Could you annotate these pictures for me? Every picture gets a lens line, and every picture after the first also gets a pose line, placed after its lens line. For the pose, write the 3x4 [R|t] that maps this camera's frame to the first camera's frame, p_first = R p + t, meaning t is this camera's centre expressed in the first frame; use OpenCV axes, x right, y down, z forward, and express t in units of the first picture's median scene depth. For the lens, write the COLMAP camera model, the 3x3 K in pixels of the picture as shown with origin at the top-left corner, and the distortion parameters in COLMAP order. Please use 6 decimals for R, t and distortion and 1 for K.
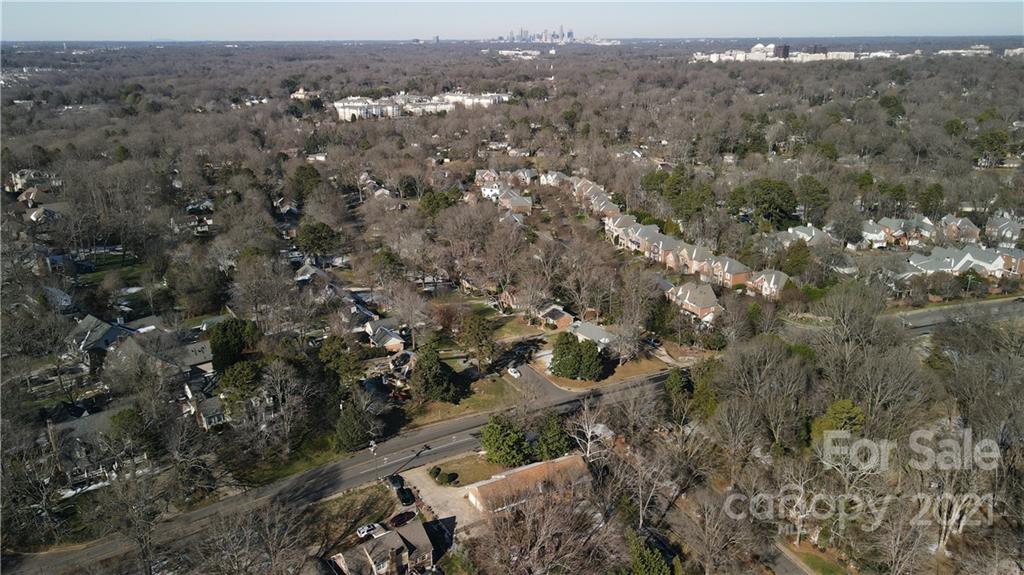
lens RADIAL K [[754.0, 0, 512.0], [0, 754.0, 287.5], [0, 0, 1]] dist [-0.026565, 0.104197]
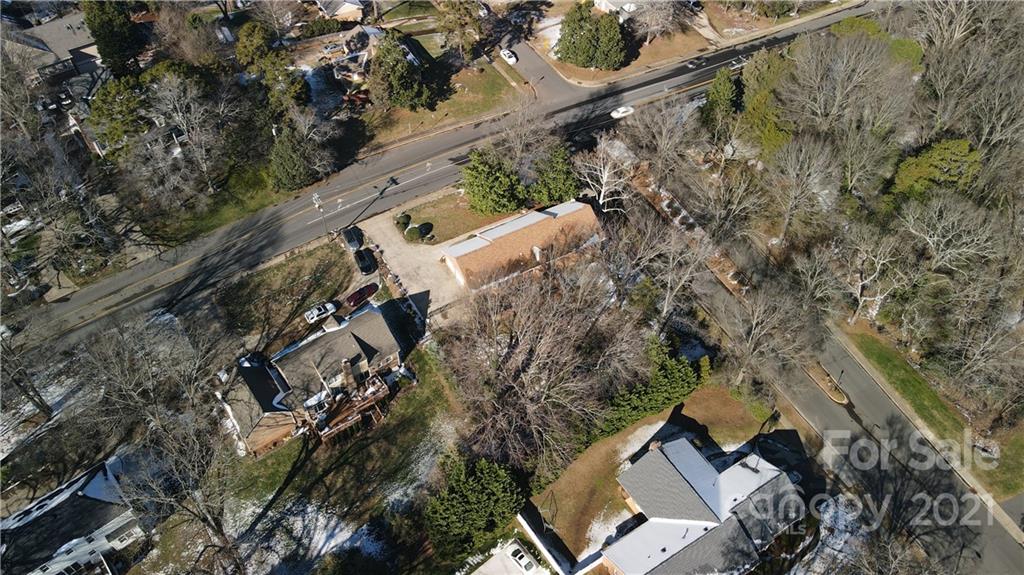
lens RADIAL K [[754.0, 0, 512.0], [0, 754.0, 287.5], [0, 0, 1]] dist [-0.026565, 0.104197]
pose [[0.999945, 0.009904, 0.003585, 0.007898], [-0.010364, 0.864471, 0.502576, -0.088471], [0.001879, -0.502585, 0.864526, 0.287189]]
